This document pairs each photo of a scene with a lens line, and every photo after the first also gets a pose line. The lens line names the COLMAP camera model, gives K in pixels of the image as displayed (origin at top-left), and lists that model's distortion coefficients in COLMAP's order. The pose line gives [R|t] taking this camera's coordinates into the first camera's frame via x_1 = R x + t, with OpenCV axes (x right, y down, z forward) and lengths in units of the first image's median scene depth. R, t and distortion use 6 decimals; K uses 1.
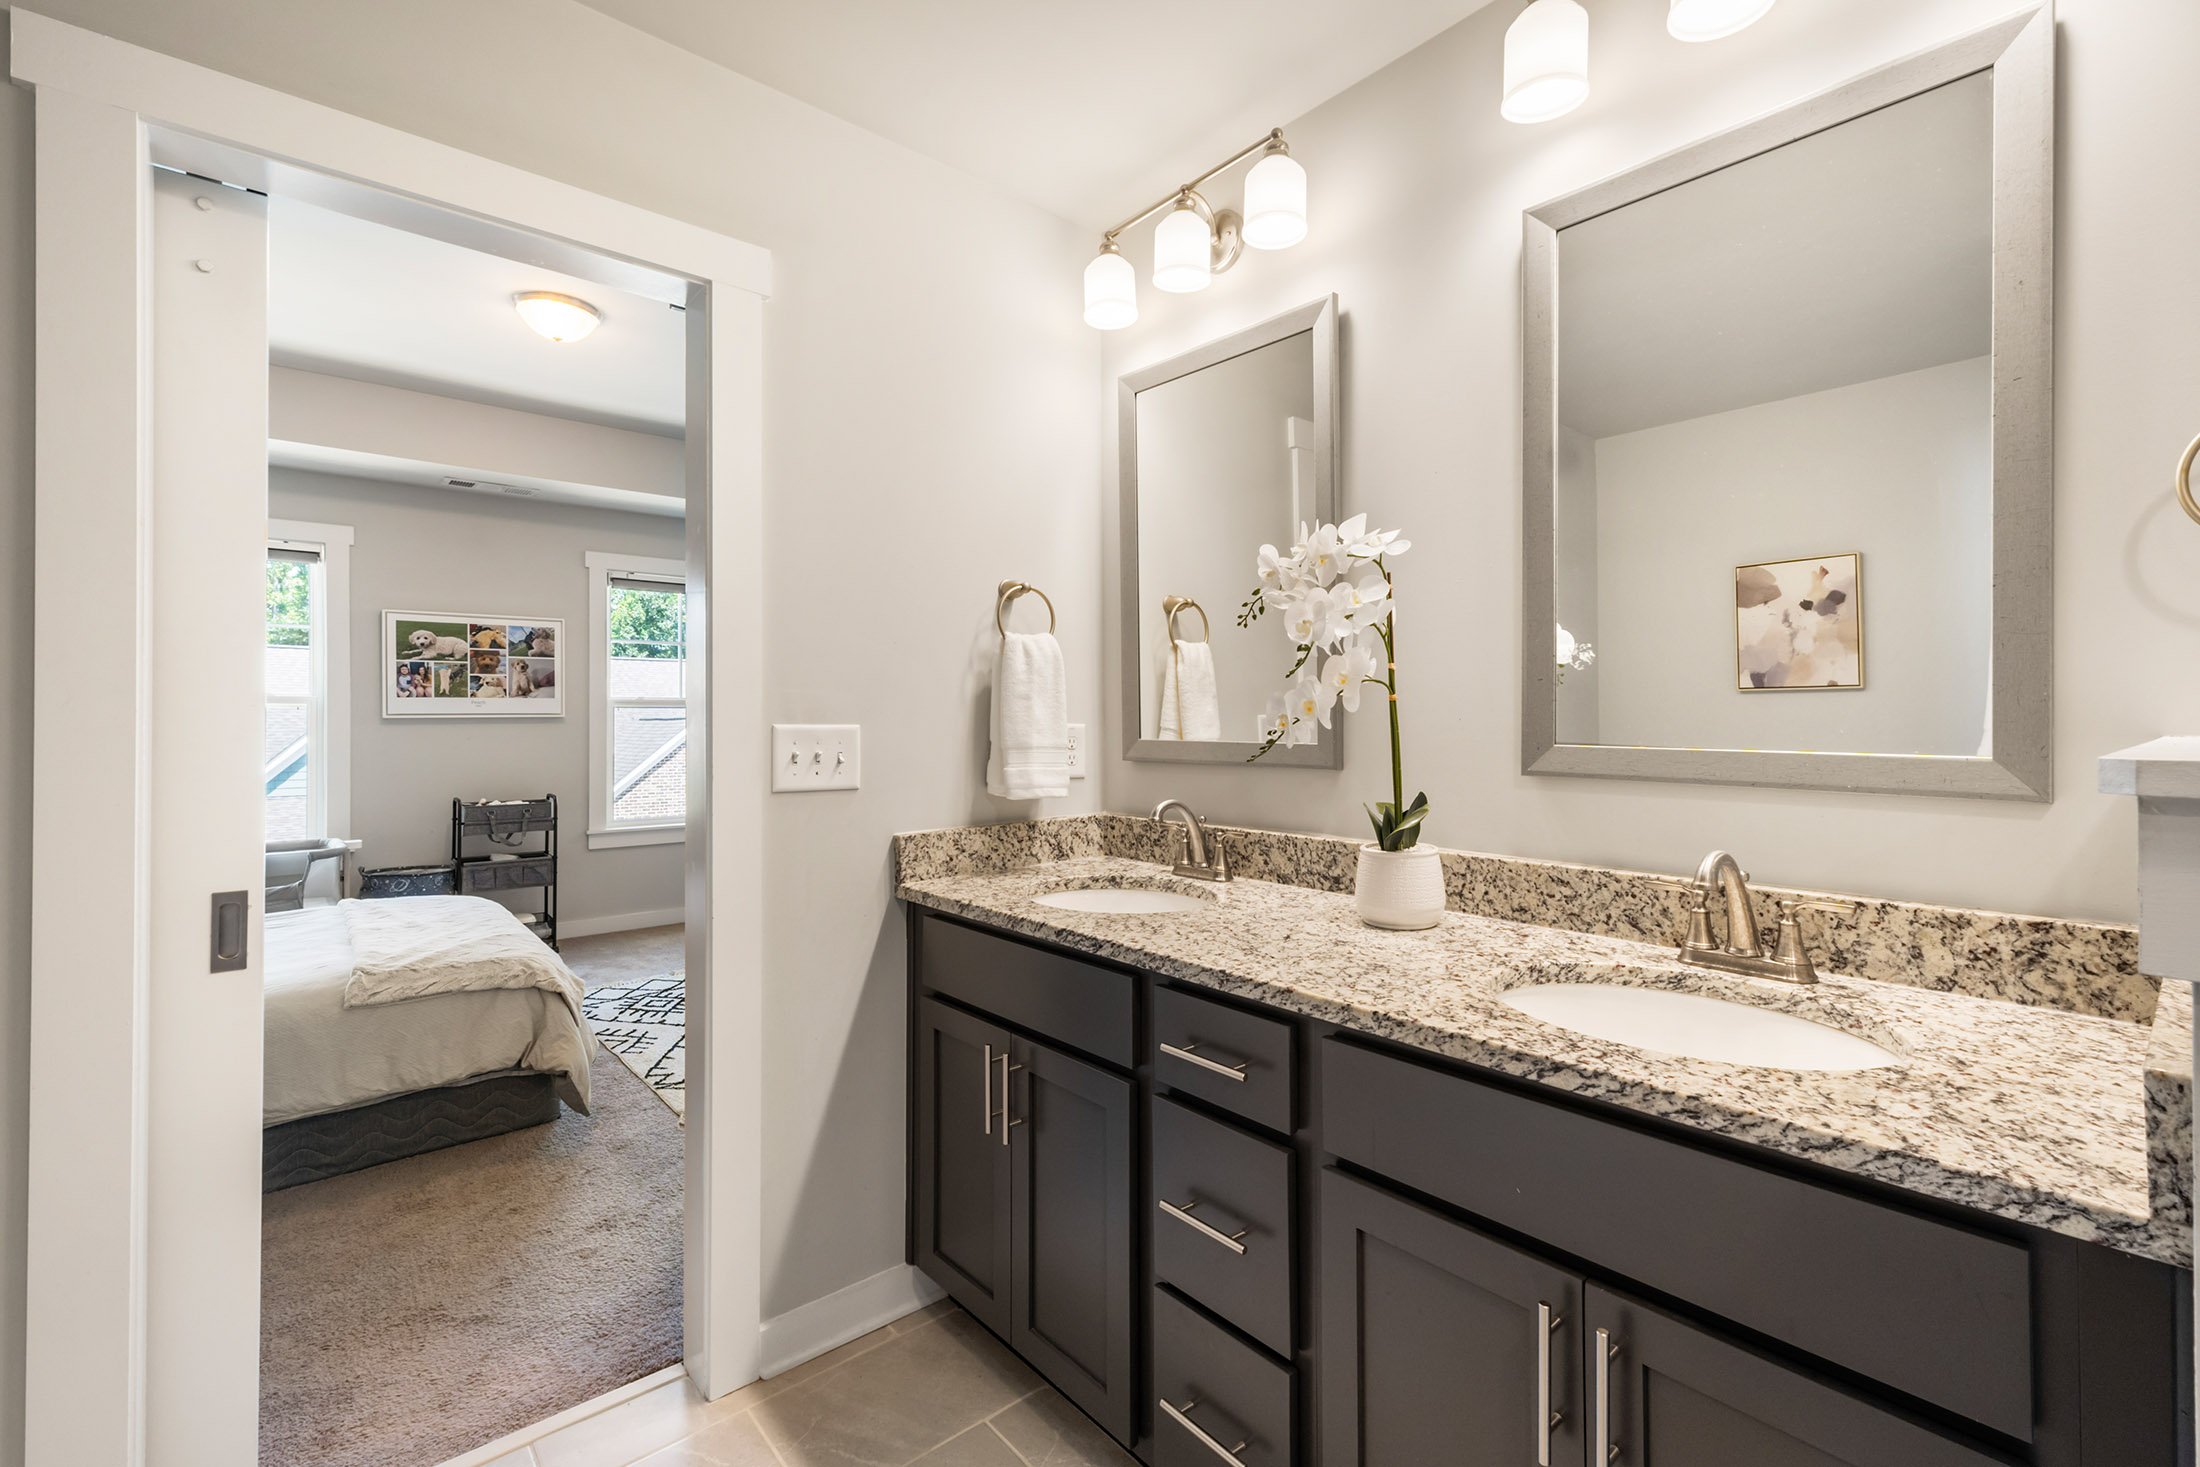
lens RADIAL K [[947.3, 0, 1114.2], [0, 947.3, 720.3], [0, 0, 1]] dist [0.009163, -0.001406]
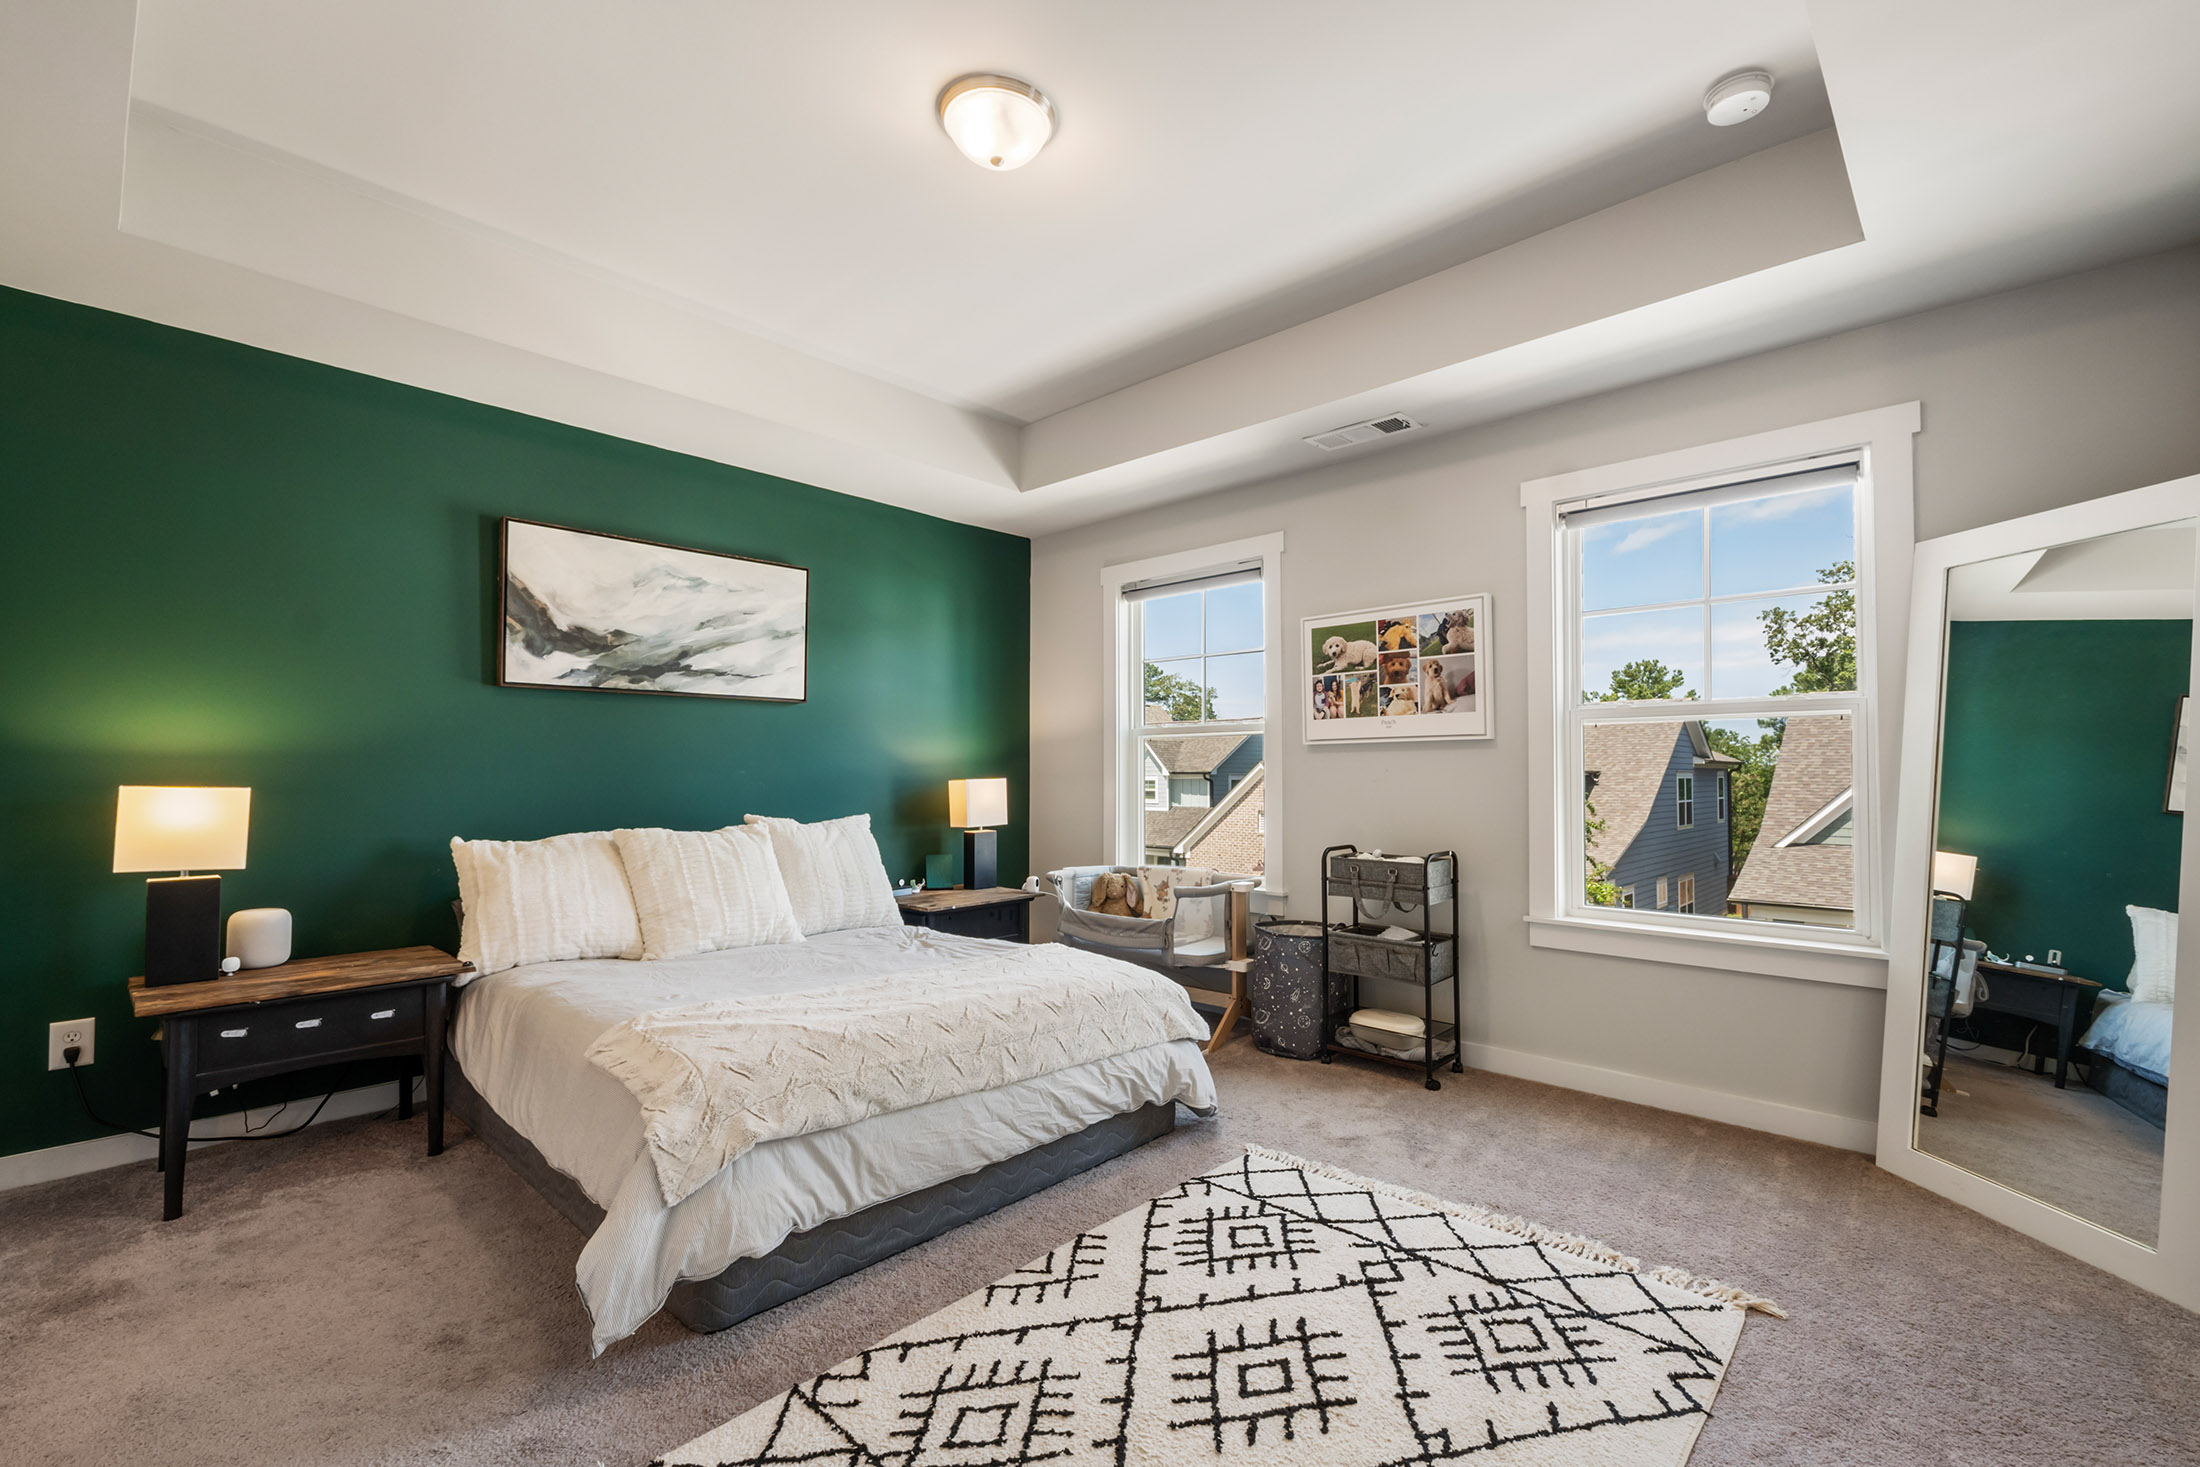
lens RADIAL K [[947.3, 0, 1102.8], [0, 947.3, 749.4], [0, 0, 1]] dist [0.009163, -0.001406]
pose [[0.107355, -0.021970, -0.993978, 0.057584], [-0.001162, 0.999752, -0.022223, 0.020107], [0.994220, 0.003541, 0.107302, 0.699292]]
